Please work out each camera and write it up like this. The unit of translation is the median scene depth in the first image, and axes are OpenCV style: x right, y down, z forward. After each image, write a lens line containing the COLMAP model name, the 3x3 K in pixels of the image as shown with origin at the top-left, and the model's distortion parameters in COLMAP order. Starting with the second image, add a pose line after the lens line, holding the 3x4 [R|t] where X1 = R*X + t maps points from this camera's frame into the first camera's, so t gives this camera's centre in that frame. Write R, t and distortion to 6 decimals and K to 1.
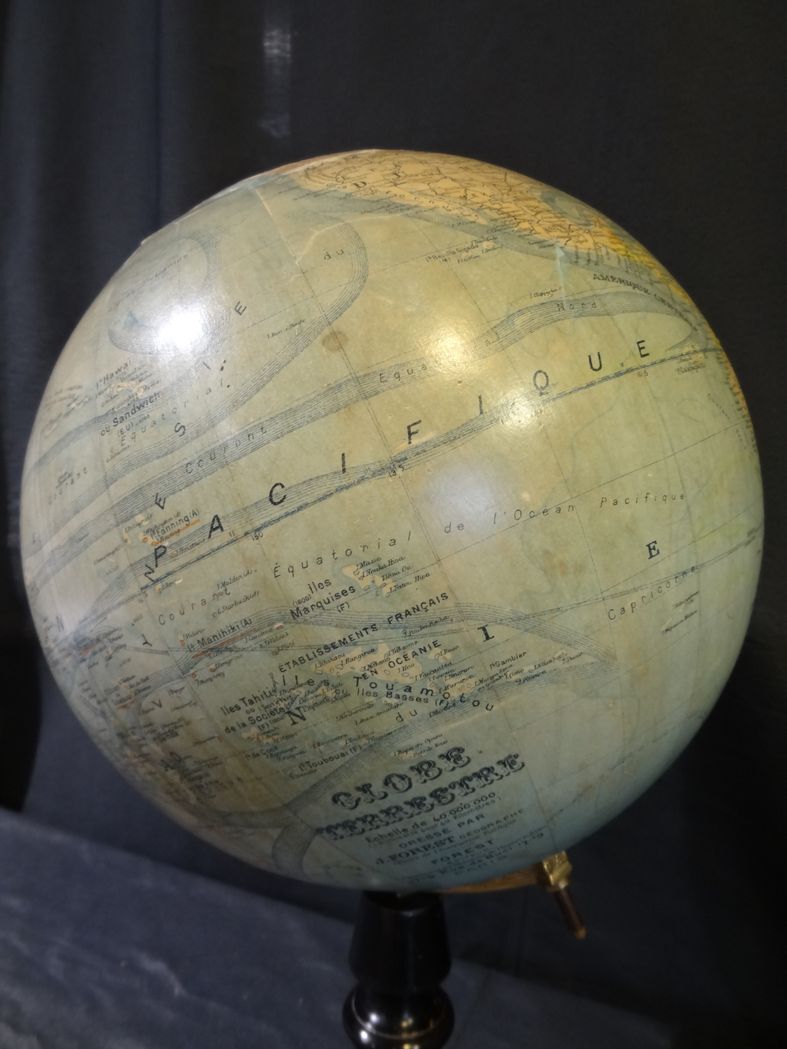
lens RADIAL K [[739.3, 0, 394.0], [0, 739.3, 520.6], [0, 0, 1]] dist [-0.021695, 0.007427]
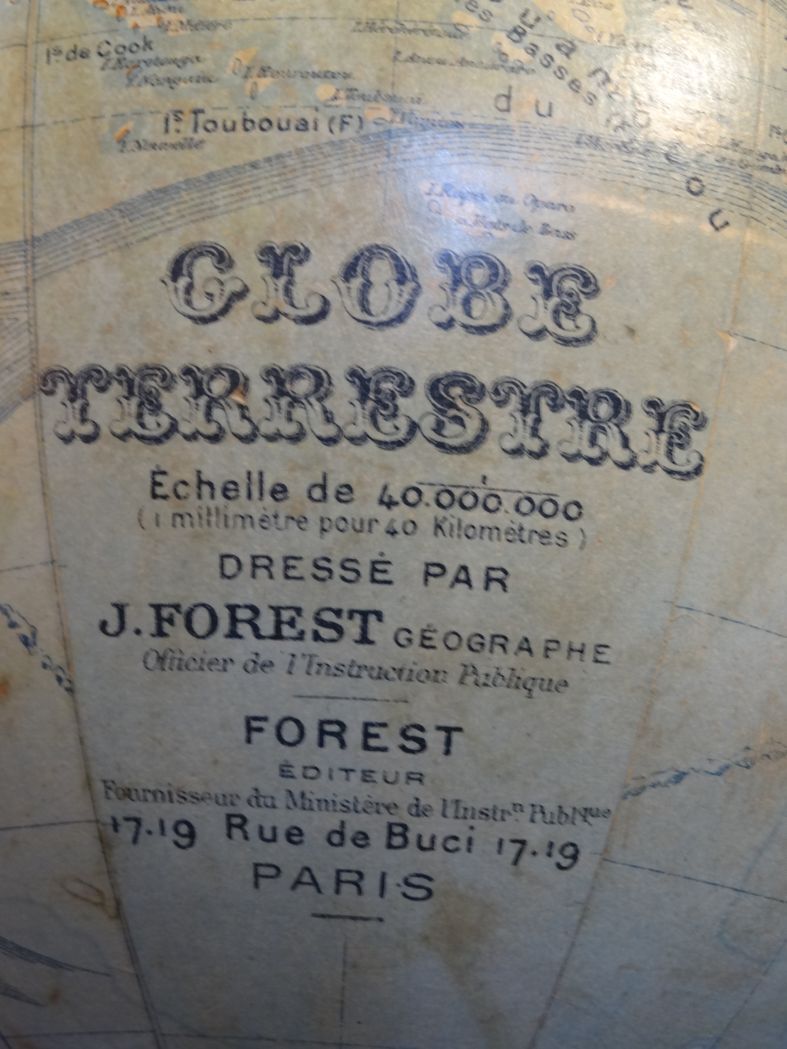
lens RADIAL K [[1495.0, 0, 389.8], [0, 1495.0, 524.0], [0, 0, 1]] dist [-0.083059, 0.000000]
pose [[0.849582, 0.523908, -0.061072, 0.103271], [-0.475391, 0.710411, -0.518961, 0.745759], [-0.228502, 0.469933, 0.852614, 0.429504]]
